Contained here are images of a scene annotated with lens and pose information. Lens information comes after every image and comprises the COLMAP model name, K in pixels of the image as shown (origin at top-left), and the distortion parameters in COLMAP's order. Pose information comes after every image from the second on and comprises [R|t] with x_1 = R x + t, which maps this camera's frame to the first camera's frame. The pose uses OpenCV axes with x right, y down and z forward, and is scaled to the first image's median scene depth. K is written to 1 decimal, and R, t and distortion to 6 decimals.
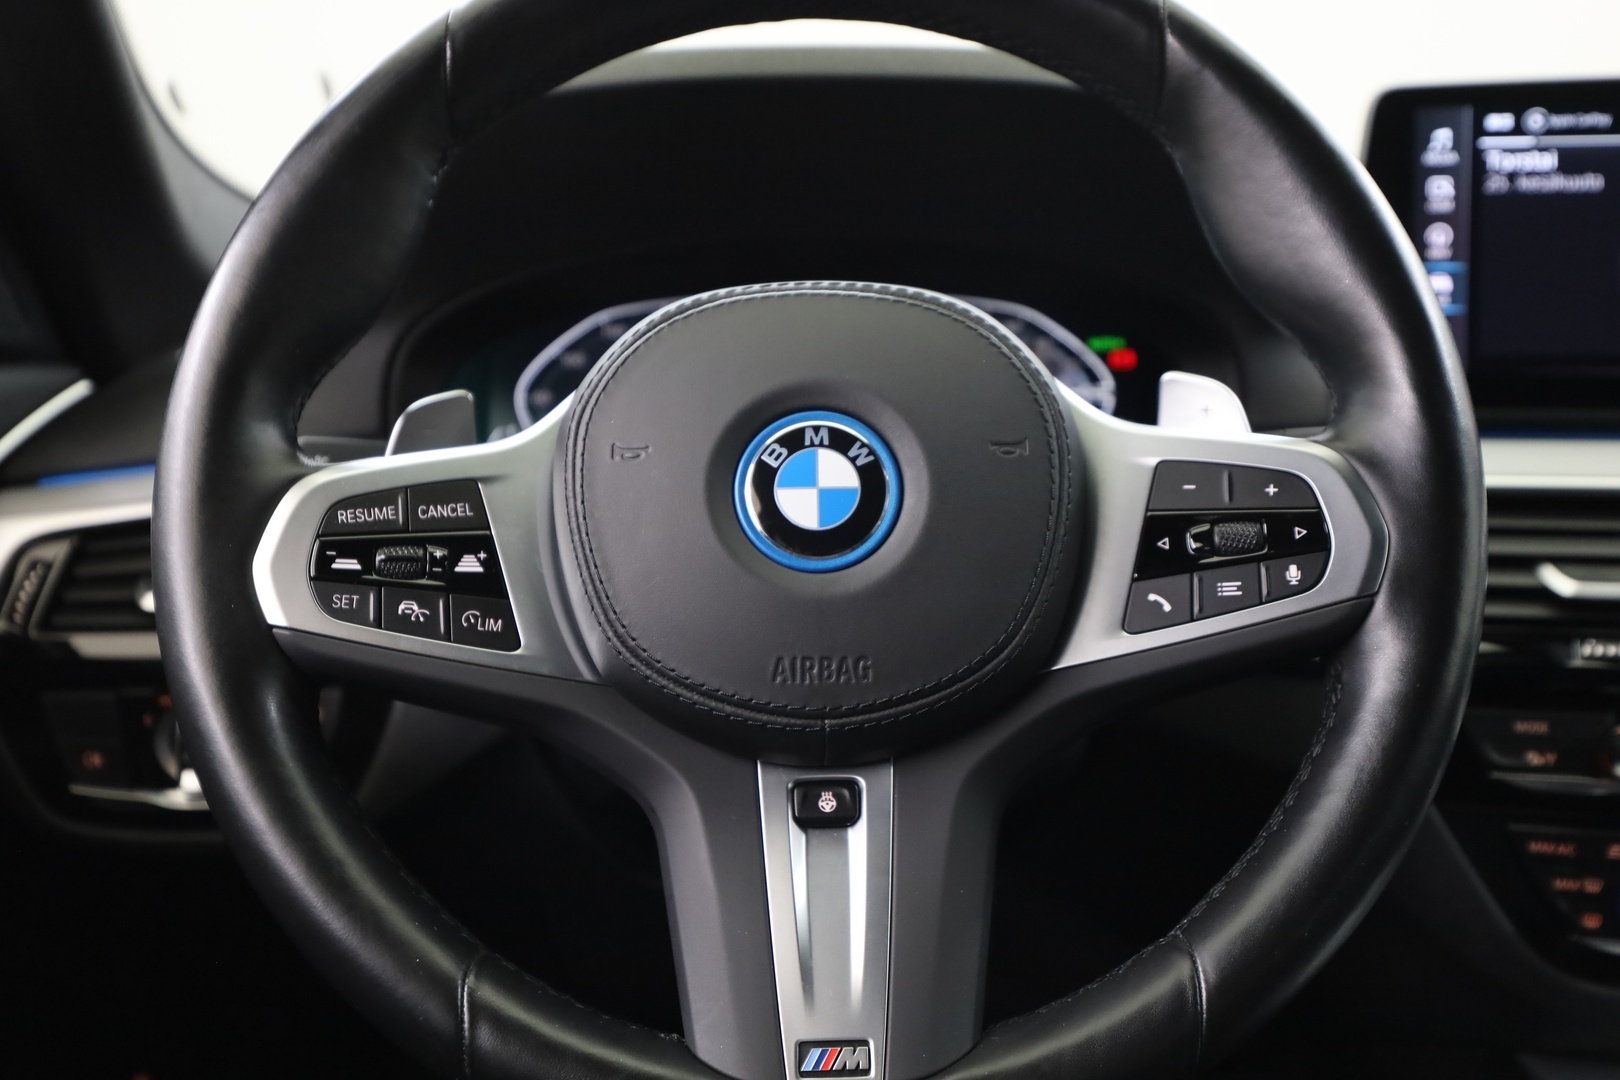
lens RADIAL K [[1547.4, 0, 804.1], [0, 1547.4, 550.8], [0, 0, 1]] dist [-0.004796, 0.000000]
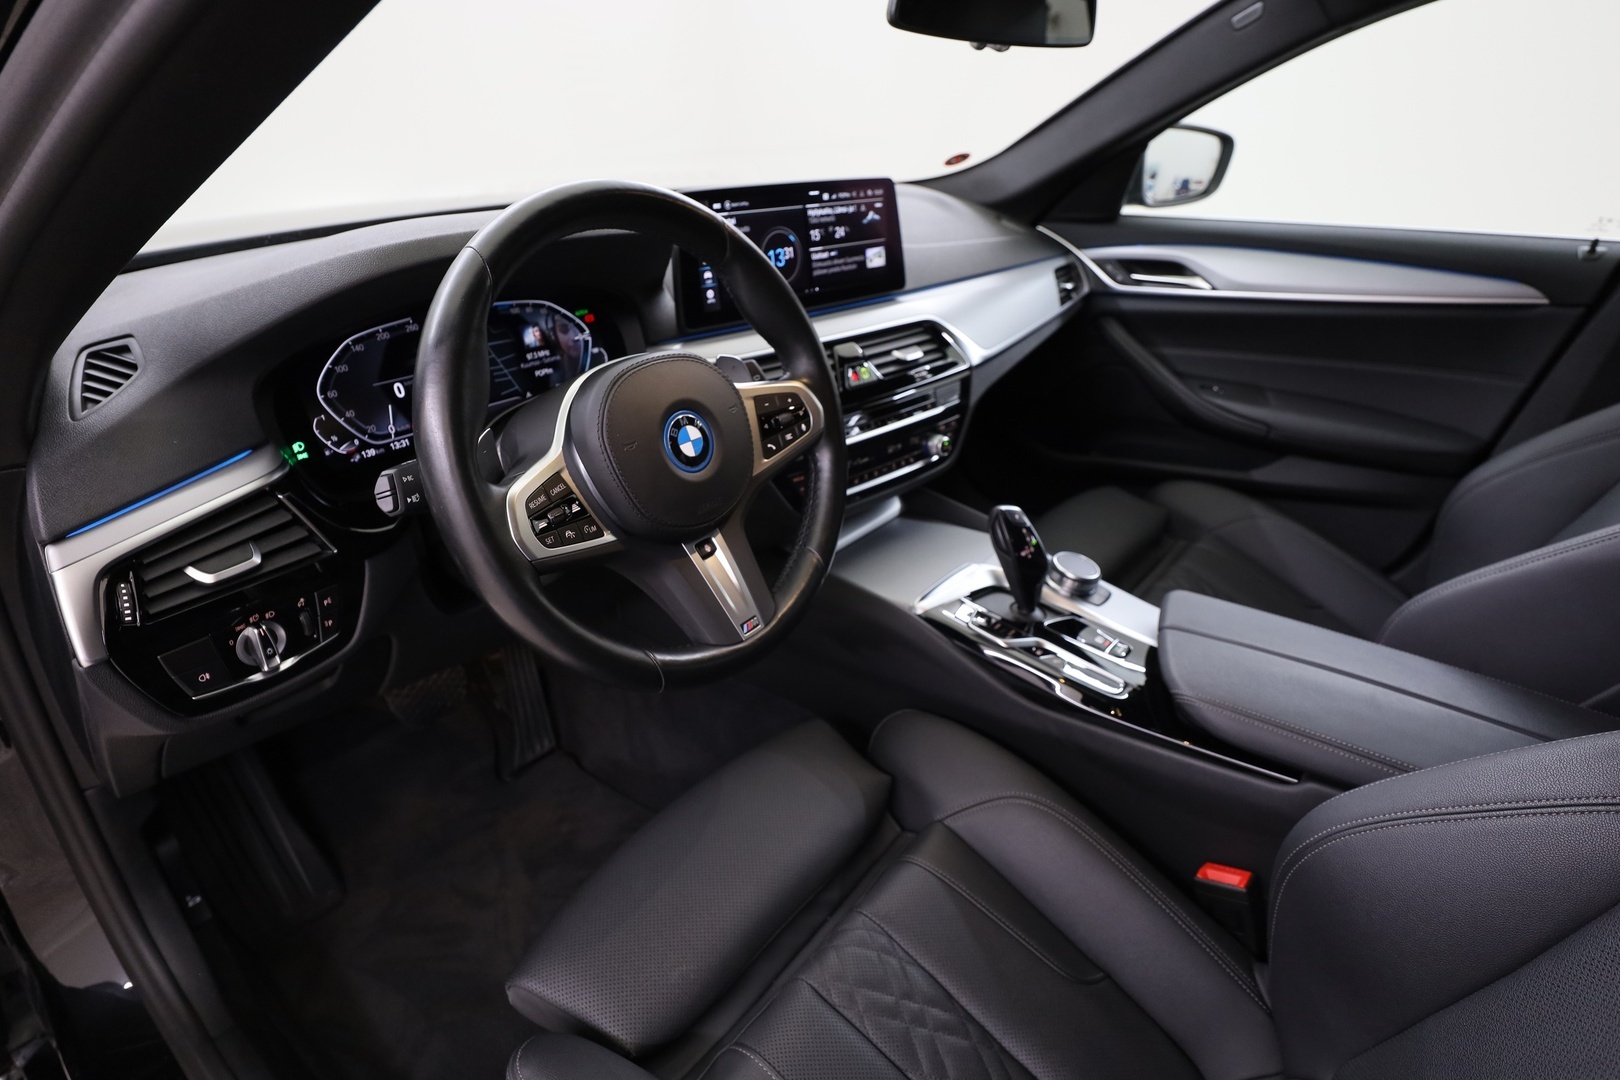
lens RADIAL K [[874.8, 0, 807.7], [0, 874.8, 541.0], [0, 0, 1]] dist [0.001710, -0.001332]
pose [[0.622654, -0.342971, 0.703330, -0.959402], [0.112916, 0.928801, 0.352956, -0.379307], [-0.774307, -0.140352, 0.617049, -0.110370]]
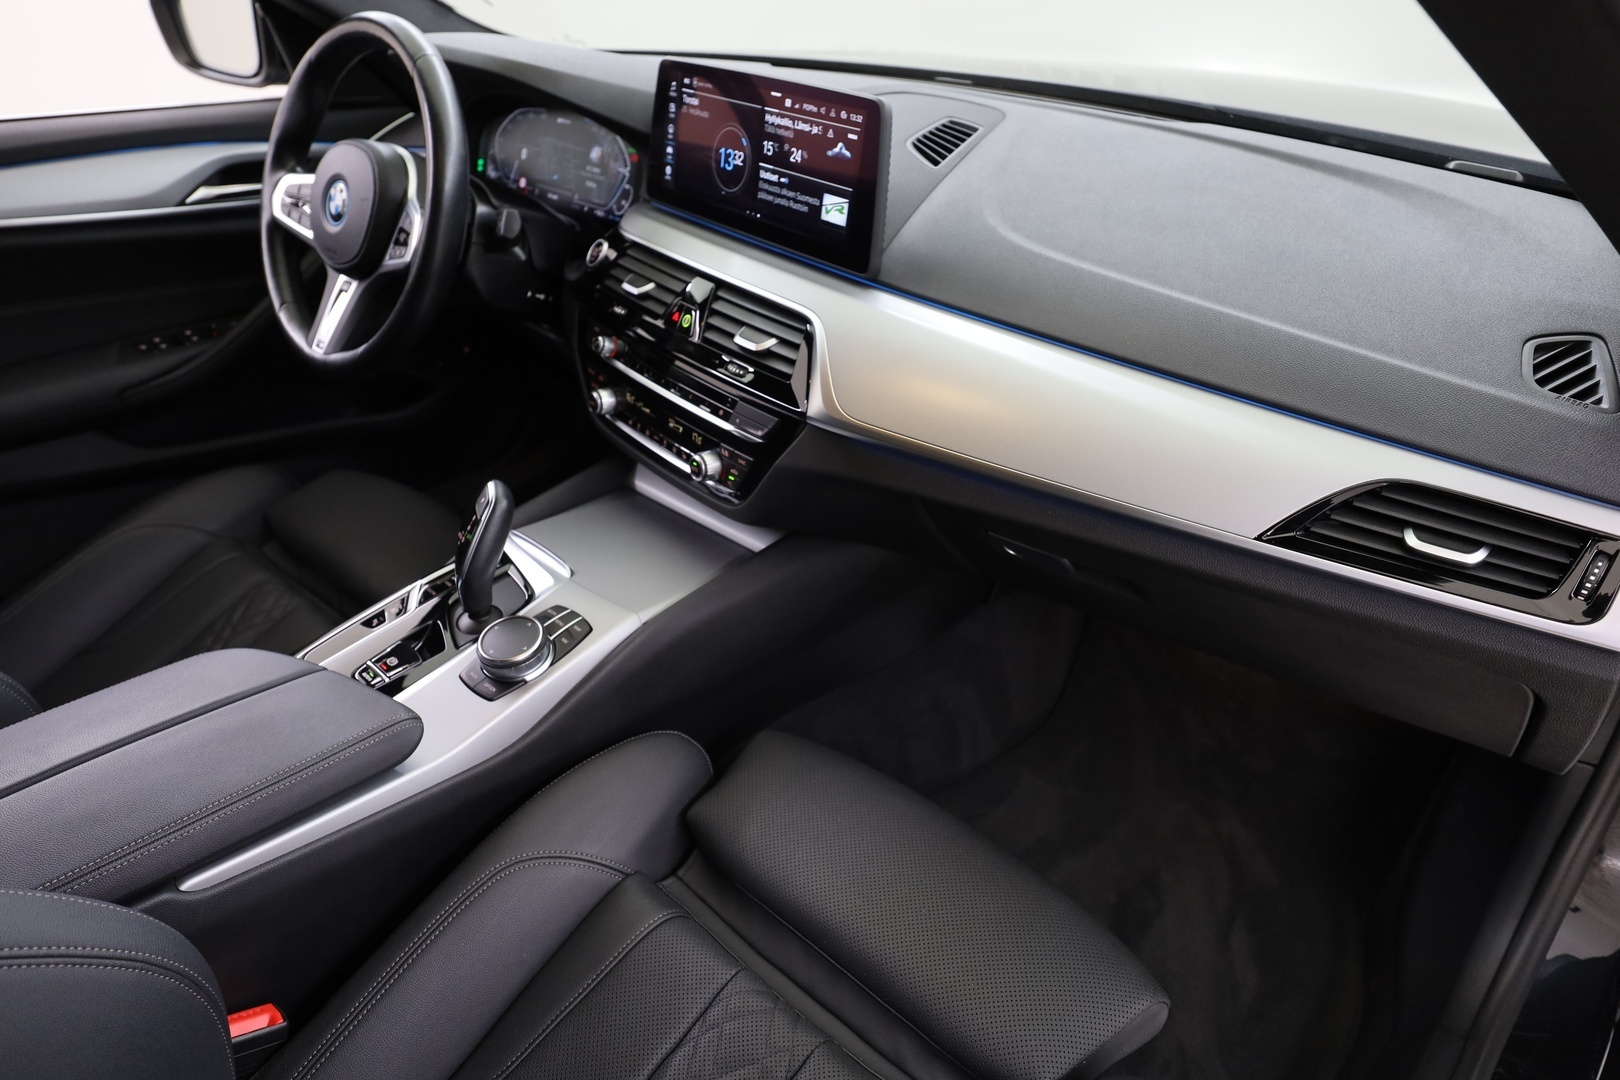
lens RADIAL K [[1074.4, 0, 796.2], [0, 1074.4, 534.9], [0, 0, 1]] dist [0.007367, 0.002175]
pose [[0.725775, 0.358761, -0.586976, 2.606715], [-0.114595, 0.904375, 0.411064, -0.508004], [0.678320, -0.231076, 0.697485, -0.263388]]
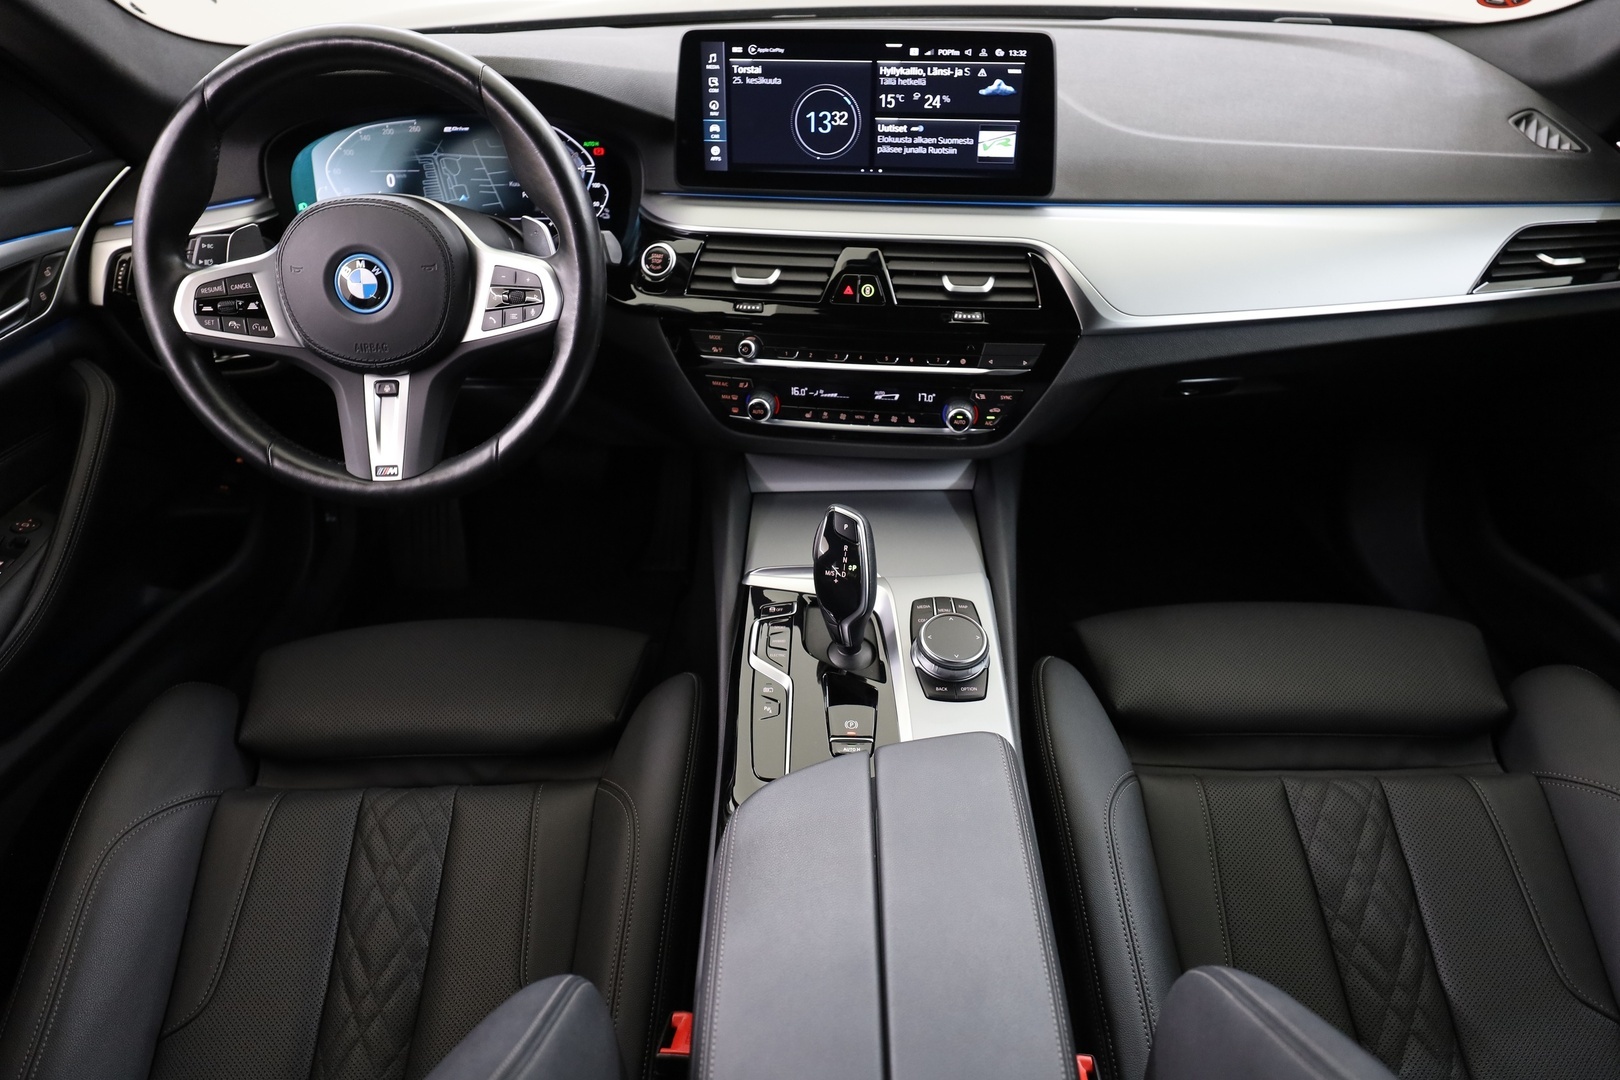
lens RADIAL K [[1074.4, 0, 811.0], [0, 1074.4, 535.8], [0, 0, 1]] dist [0.007367, 0.002175]
pose [[0.999925, -0.004388, -0.011401, 0.838057], [0.008844, 0.903808, 0.427848, -0.451817], [0.008427, -0.427917, 0.903779, -0.971319]]
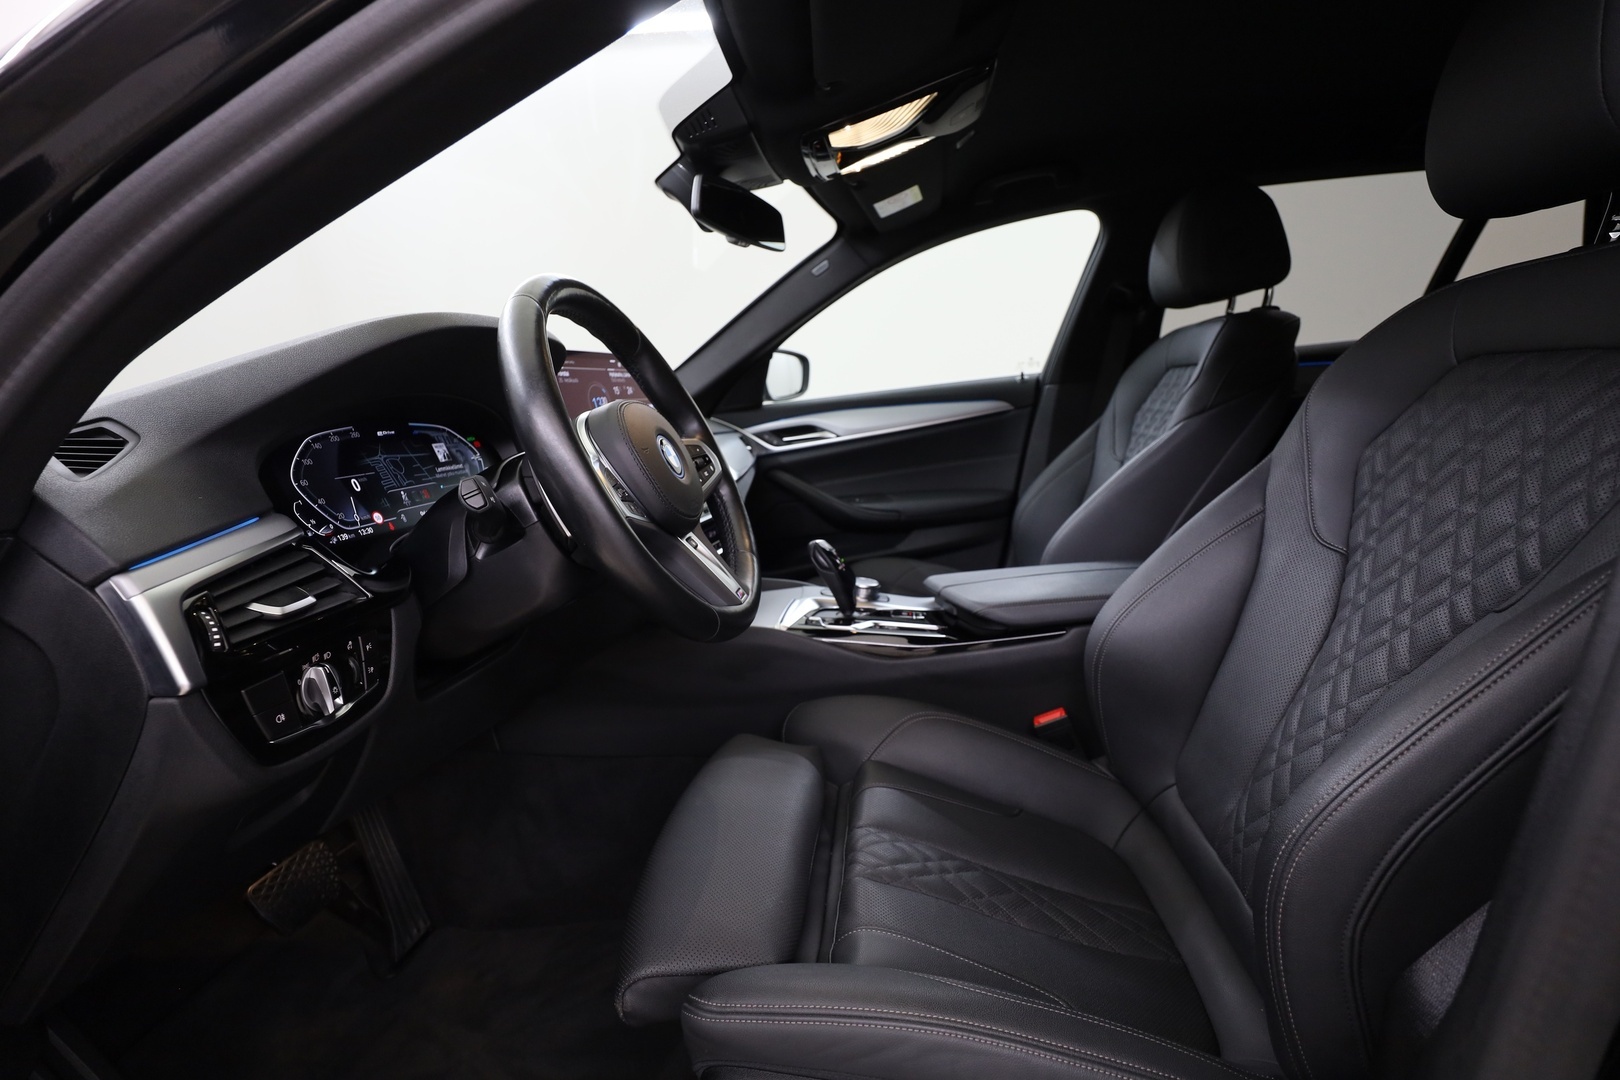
lens RADIAL K [[729.3, 0, 810.5], [0, 729.3, 539.5], [0, 0, 1]] dist [-0.002642, 0.000380]
pose [[0.127516, -0.185654, 0.974306, -1.545682], [0.241898, 0.958483, 0.150980, -0.029571], [-0.961886, 0.216430, 0.167131, 0.453362]]
